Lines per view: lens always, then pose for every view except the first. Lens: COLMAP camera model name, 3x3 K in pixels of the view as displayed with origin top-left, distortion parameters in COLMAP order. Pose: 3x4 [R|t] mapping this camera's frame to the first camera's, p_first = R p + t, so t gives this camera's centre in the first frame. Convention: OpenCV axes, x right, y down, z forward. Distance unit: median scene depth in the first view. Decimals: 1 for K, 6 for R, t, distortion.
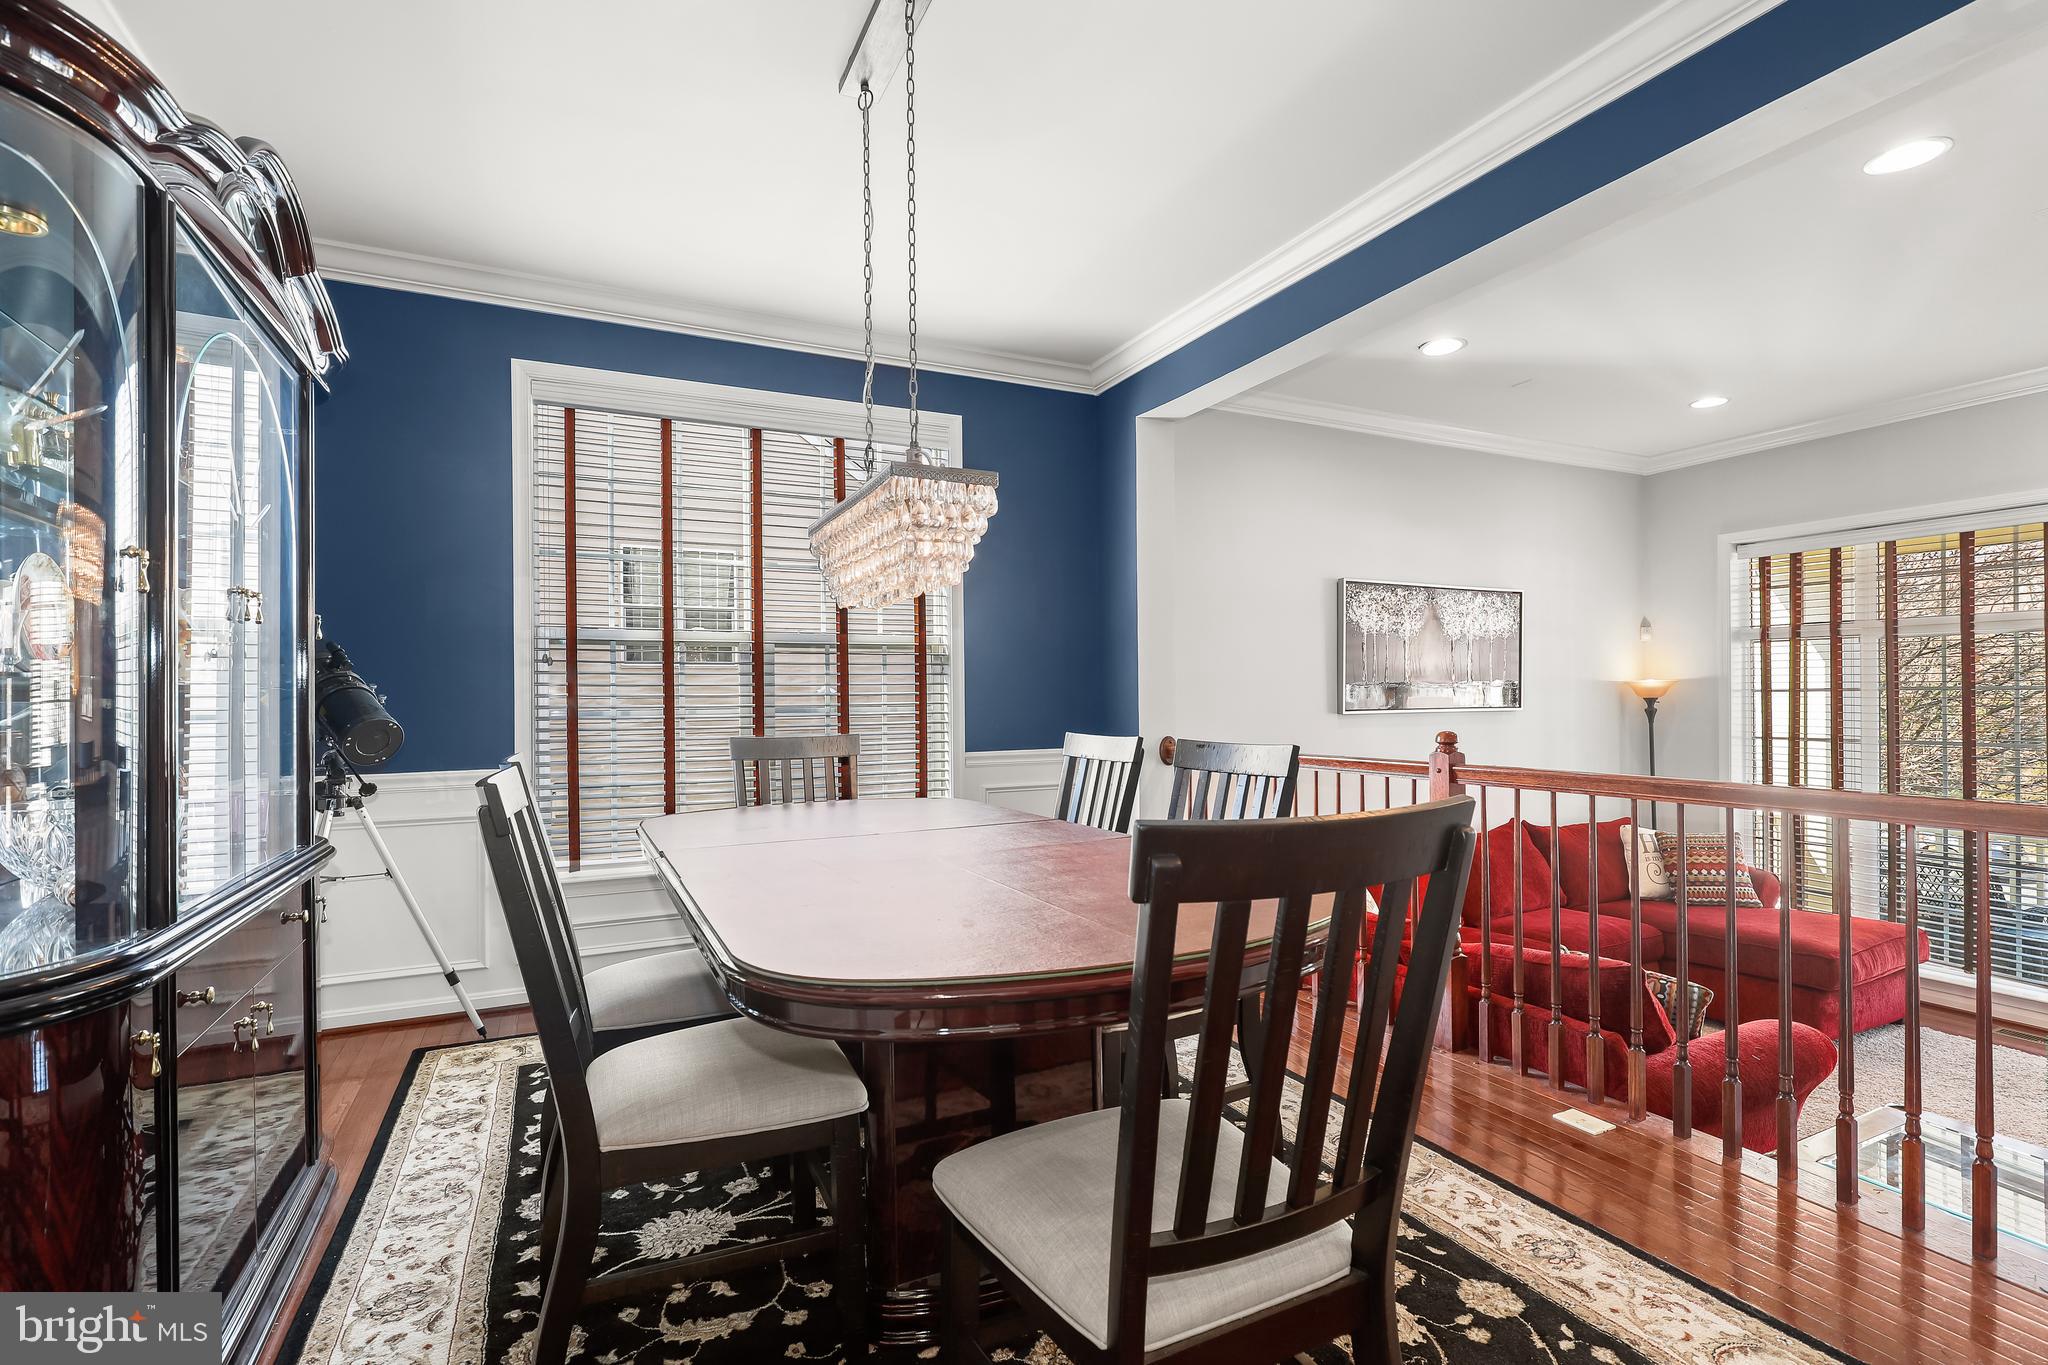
lens RADIAL K [[952.7, 0, 1042.4], [0, 952.7, 689.6], [0, 0, 1]] dist [-0.000760, 0.000771]
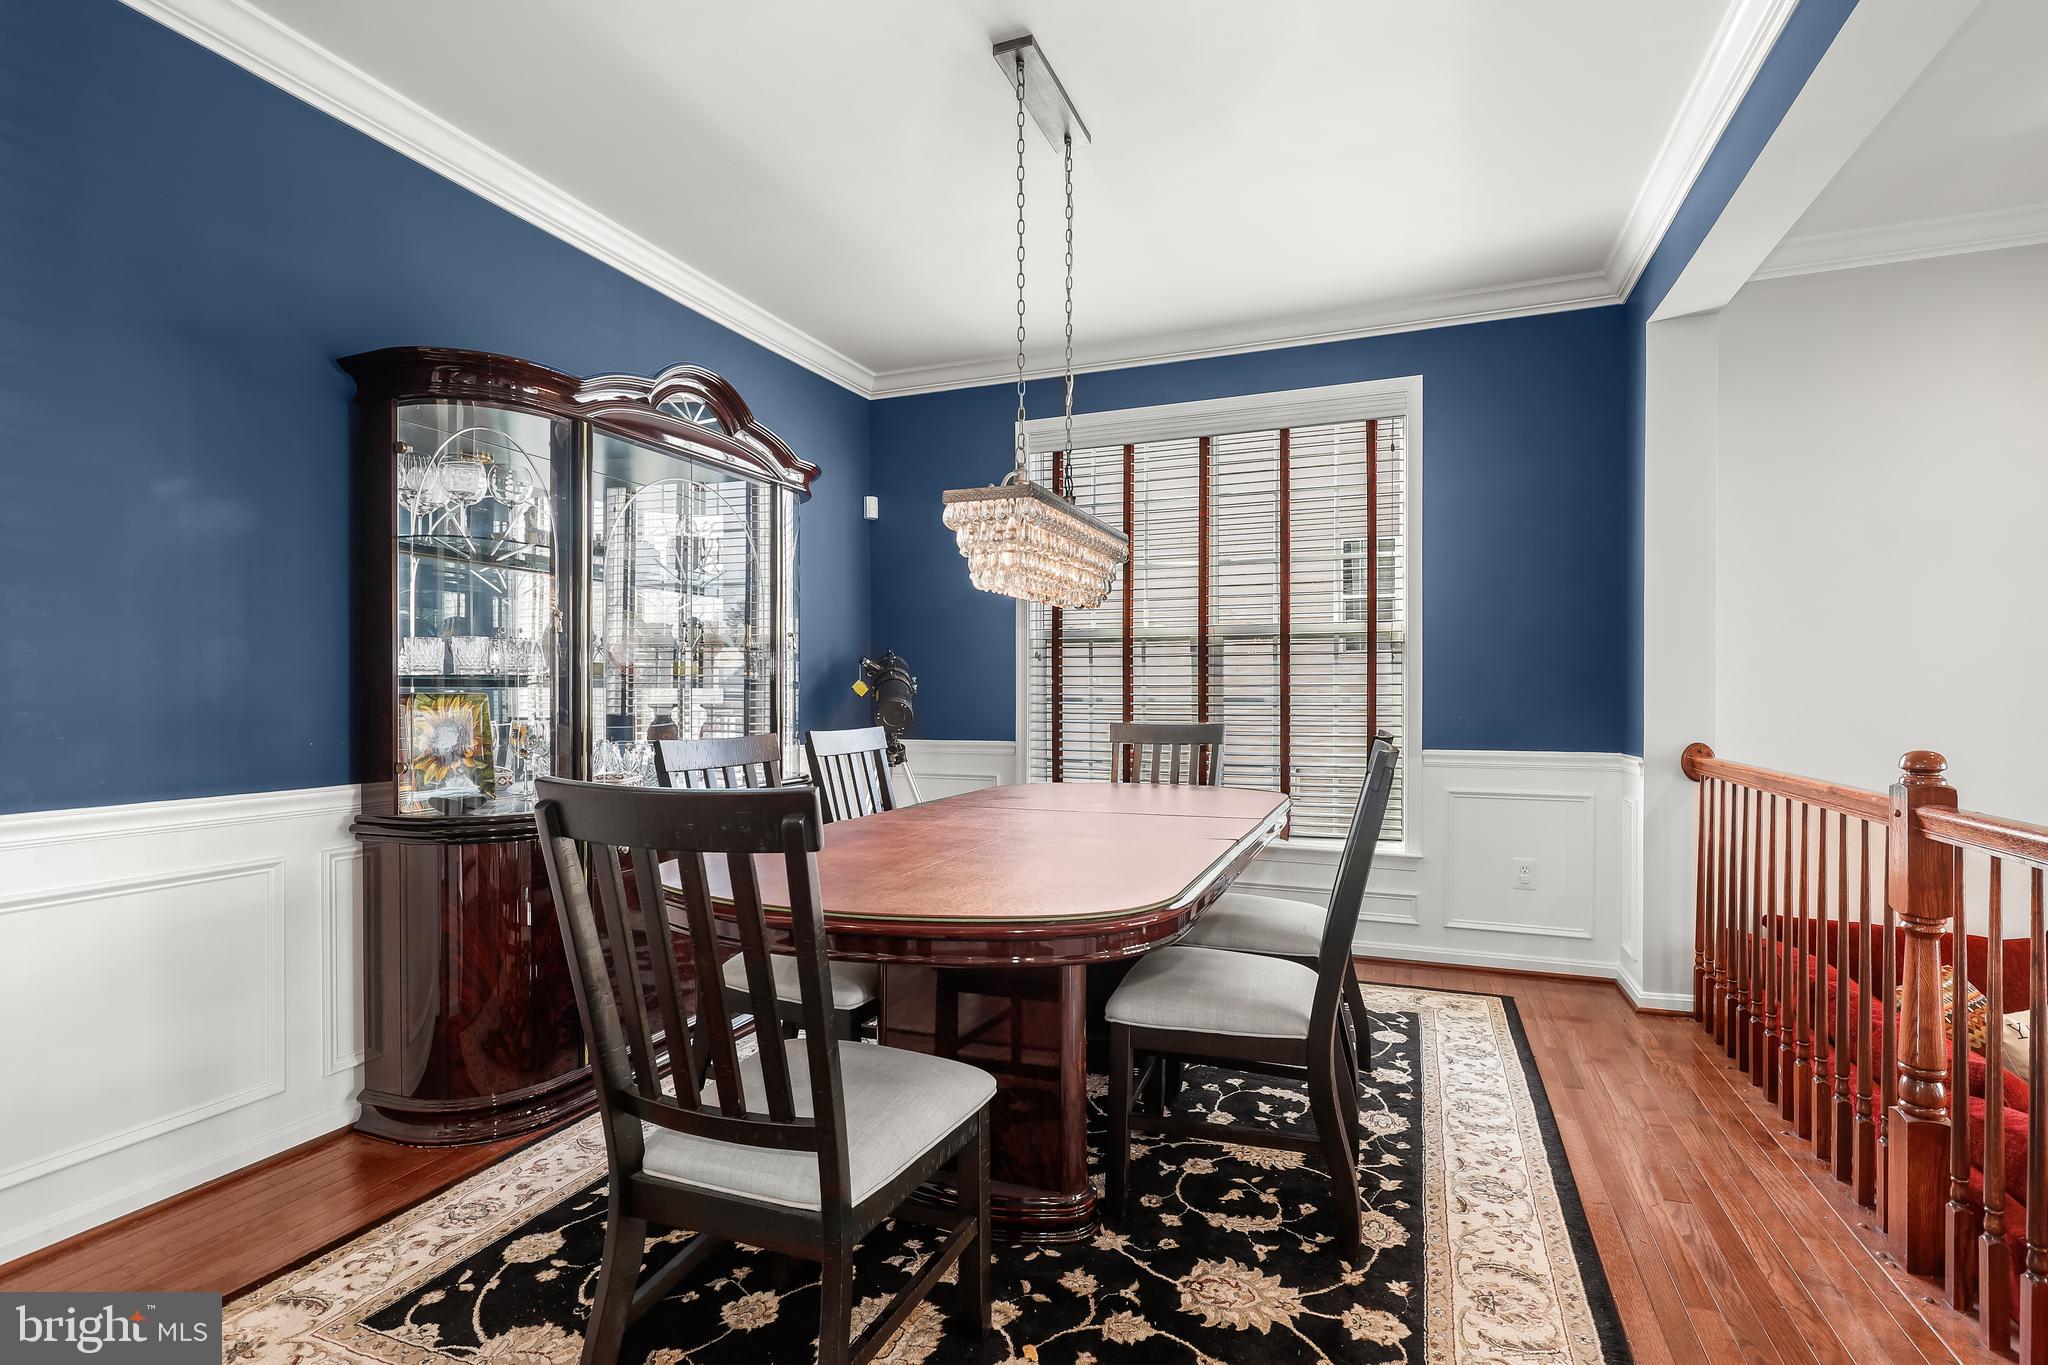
lens RADIAL K [[952.7, 0, 1040.2], [0, 952.7, 701.1], [0, 0, 1]] dist [-0.000760, 0.000771]
pose [[0.676387, 0.017066, -0.736349, 0.493110], [0.000392, 0.999723, 0.023531, -0.002336], [0.736547, -0.016204, 0.676193, 0.179953]]
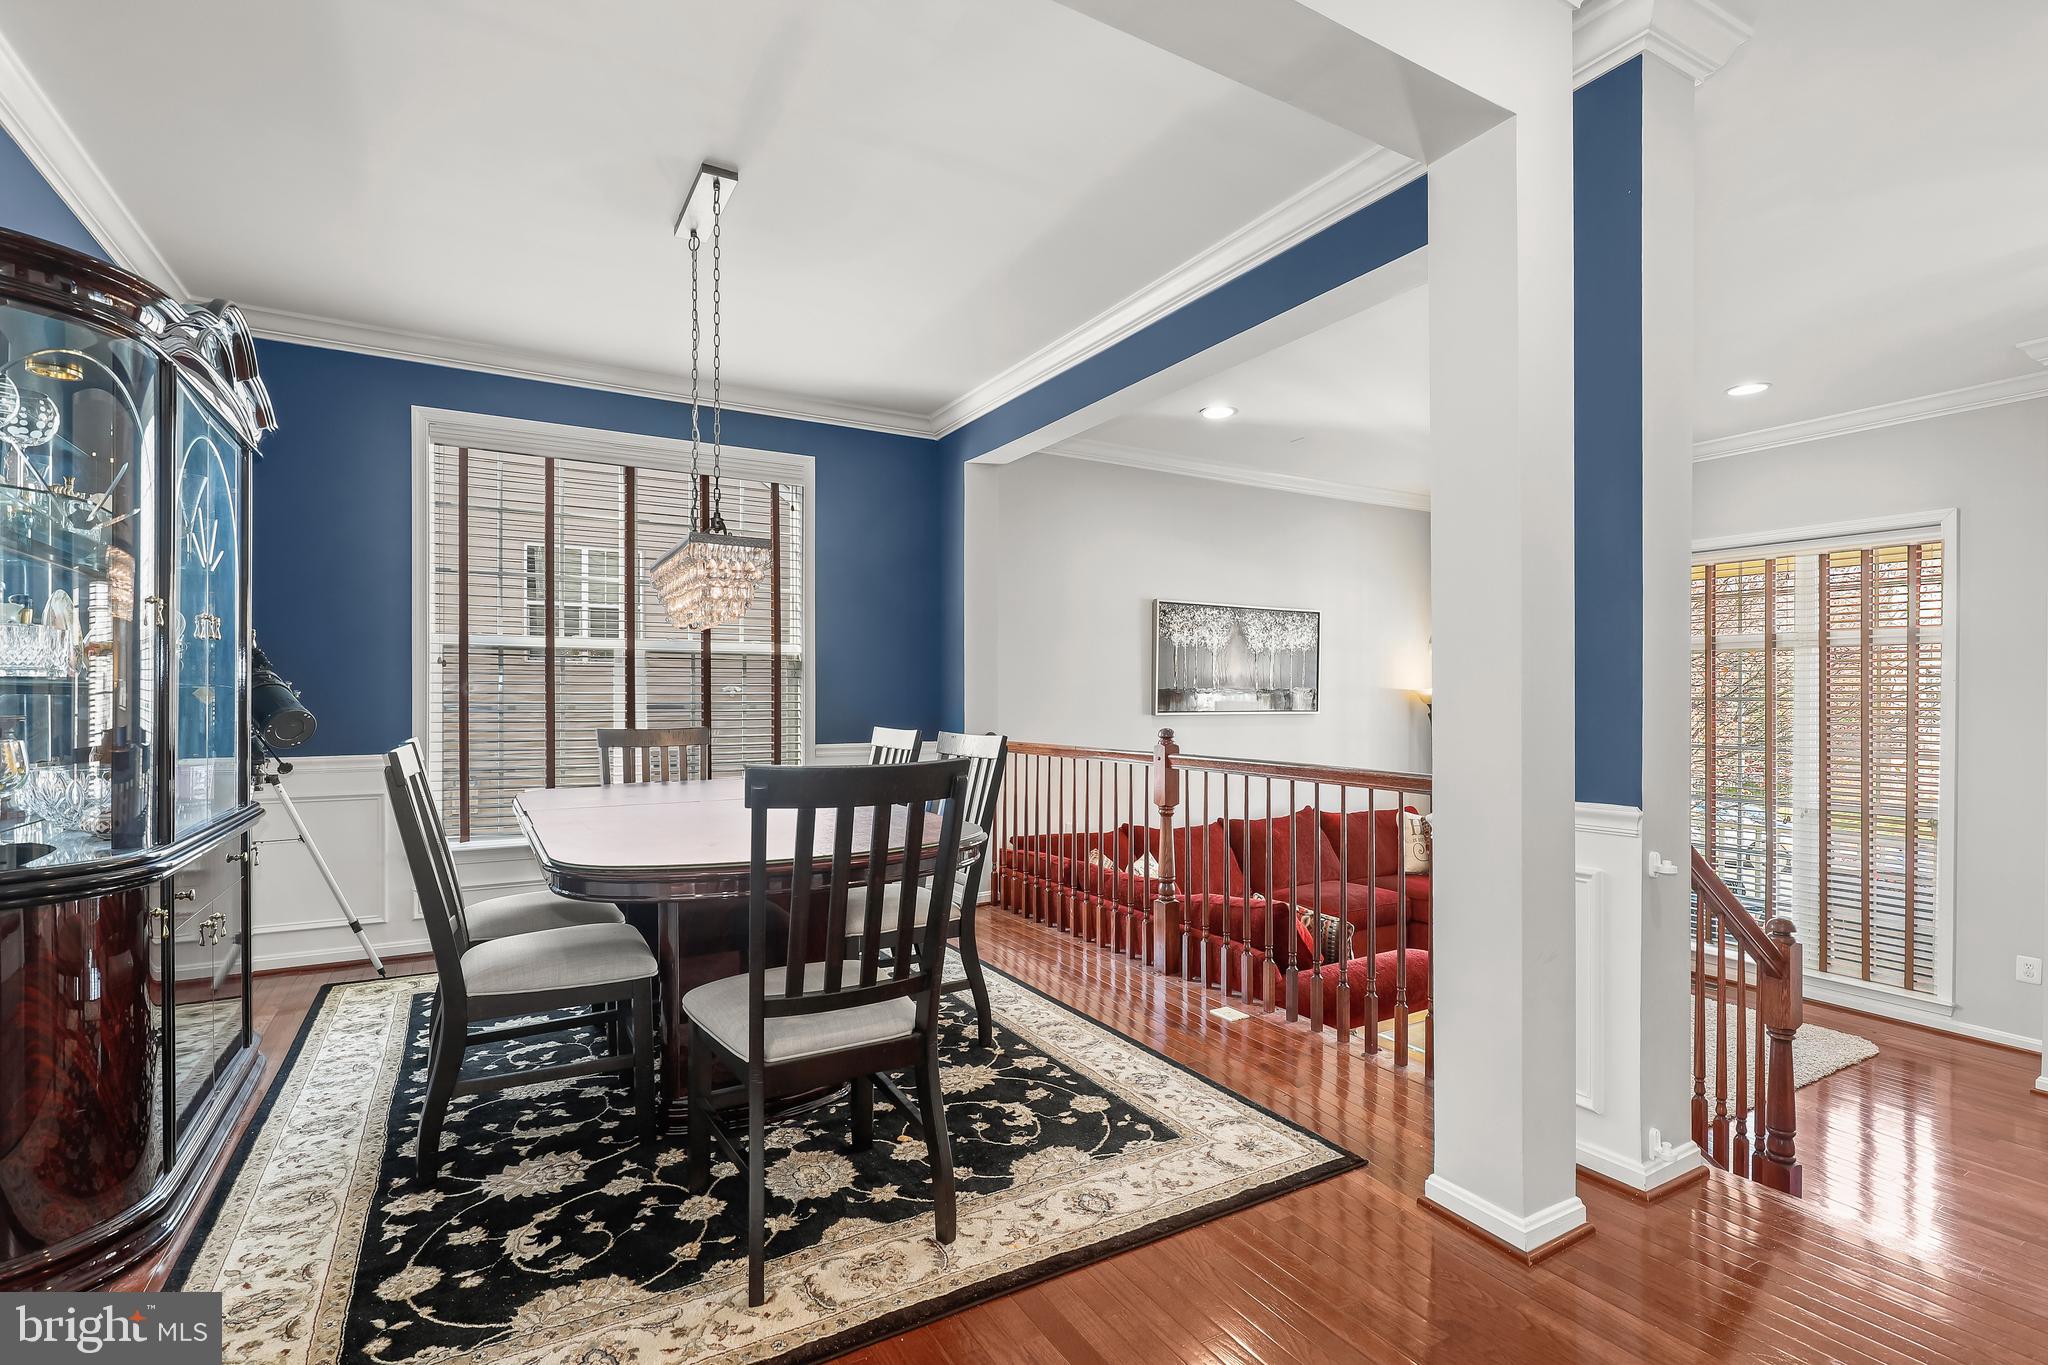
lens RADIAL K [[952.7, 0, 1041.8], [0, 952.7, 697.2], [0, 0, 1]] dist [-0.000760, 0.000771]
pose [[0.997054, 0.011028, 0.075911, 0.156753], [-0.011551, 0.999912, 0.006462, -0.005186], [-0.075833, -0.007320, 0.997094, -0.275760]]
